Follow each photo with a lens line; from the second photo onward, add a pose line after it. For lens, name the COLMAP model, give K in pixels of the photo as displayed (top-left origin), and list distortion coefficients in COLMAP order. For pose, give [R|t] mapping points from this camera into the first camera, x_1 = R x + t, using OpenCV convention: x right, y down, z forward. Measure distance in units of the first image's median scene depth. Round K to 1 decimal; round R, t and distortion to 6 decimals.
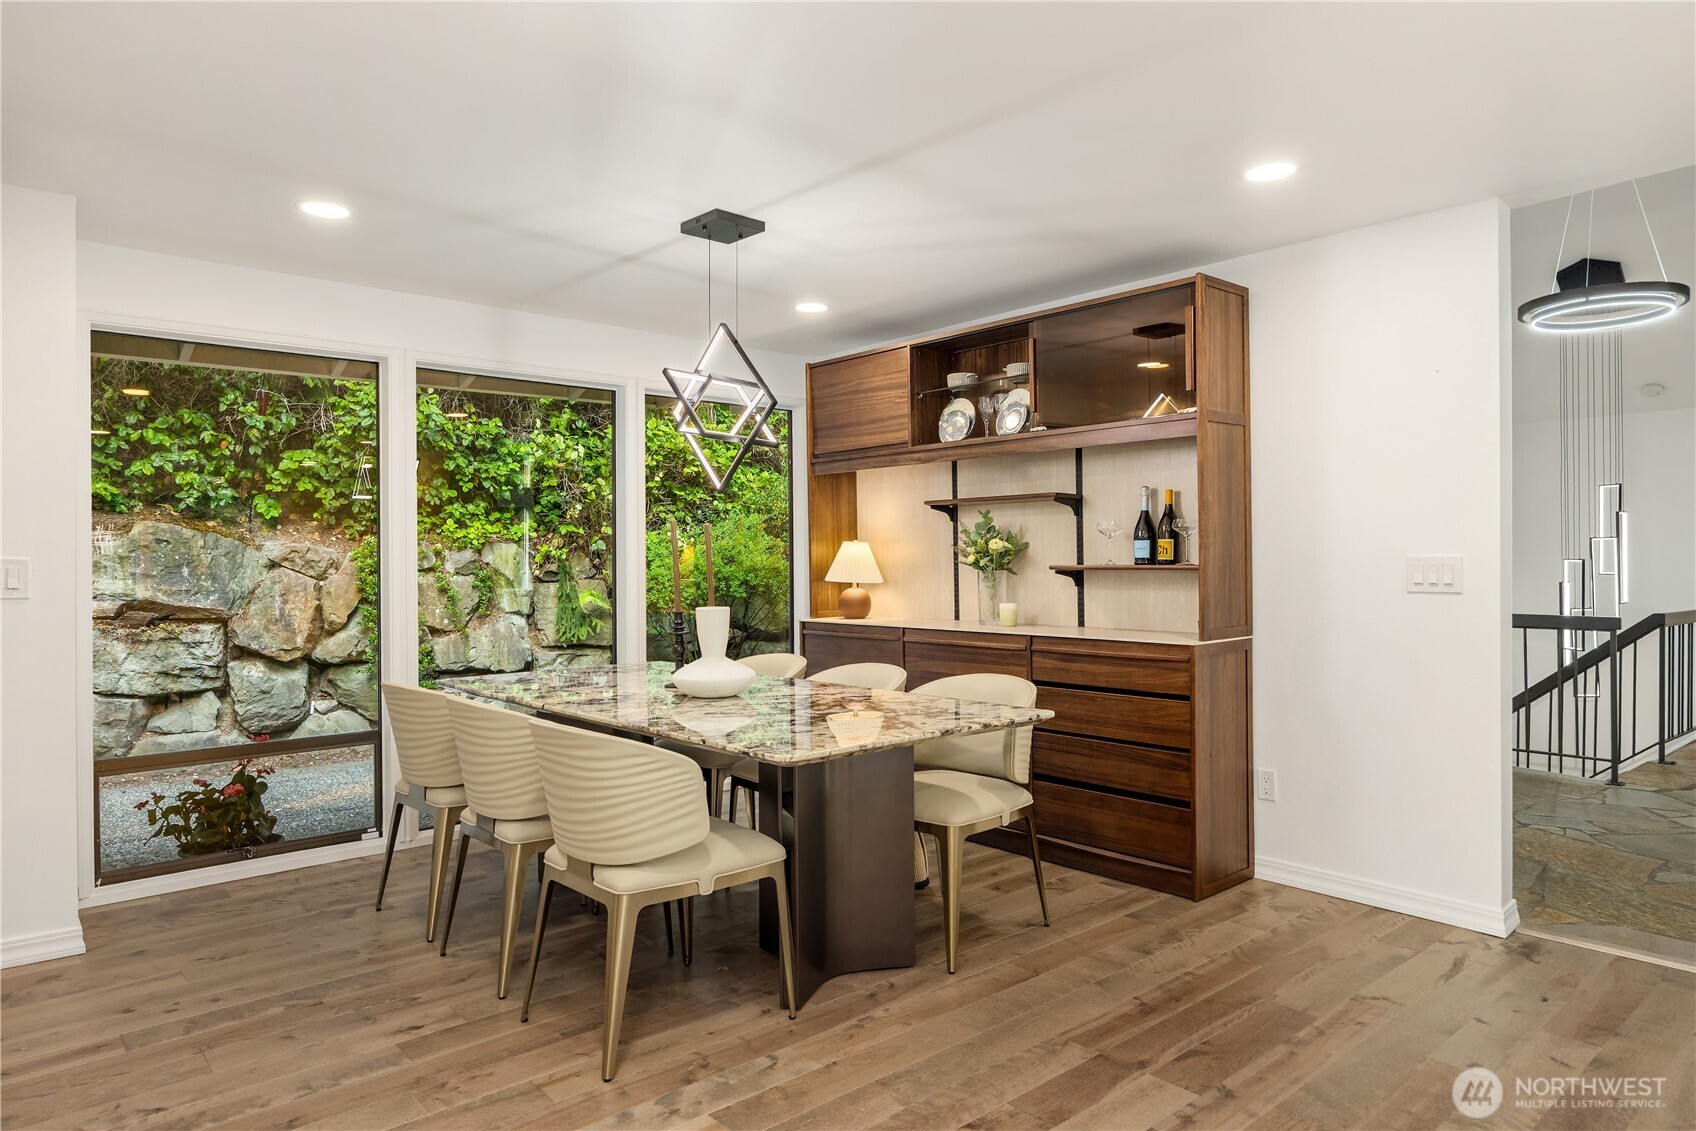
lens RADIAL K [[1055.7, 0, 849.5], [0, 1055.7, 557.9], [0, 0, 1]] dist [-0.002155, -0.001160]
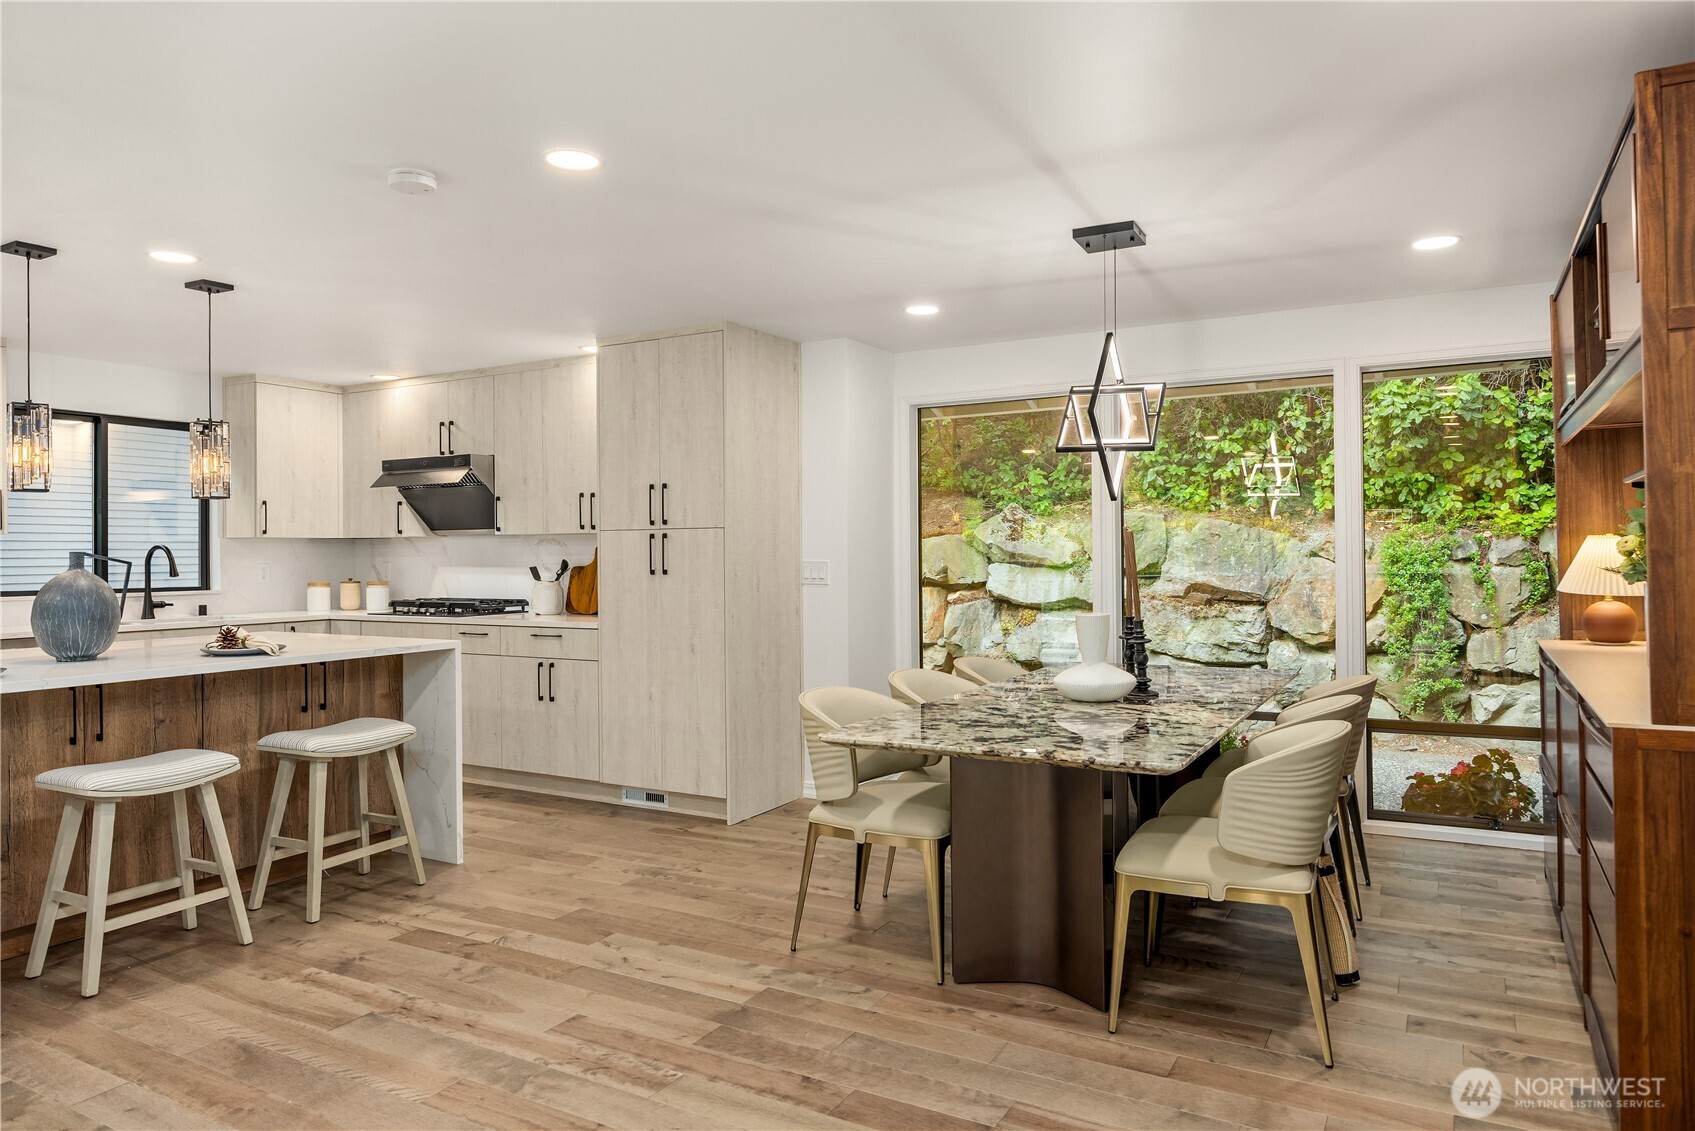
lens RADIAL K [[1076.3, 0, 841.2], [0, 1076.3, 554.8], [0, 0, 1]] dist [-0.002908, -0.000833]
pose [[0.322919, 0.006976, -0.946401, 0.375505], [0.011207, 0.999875, 0.011194, -0.012073], [0.946360, -0.014221, 0.322800, 0.205820]]
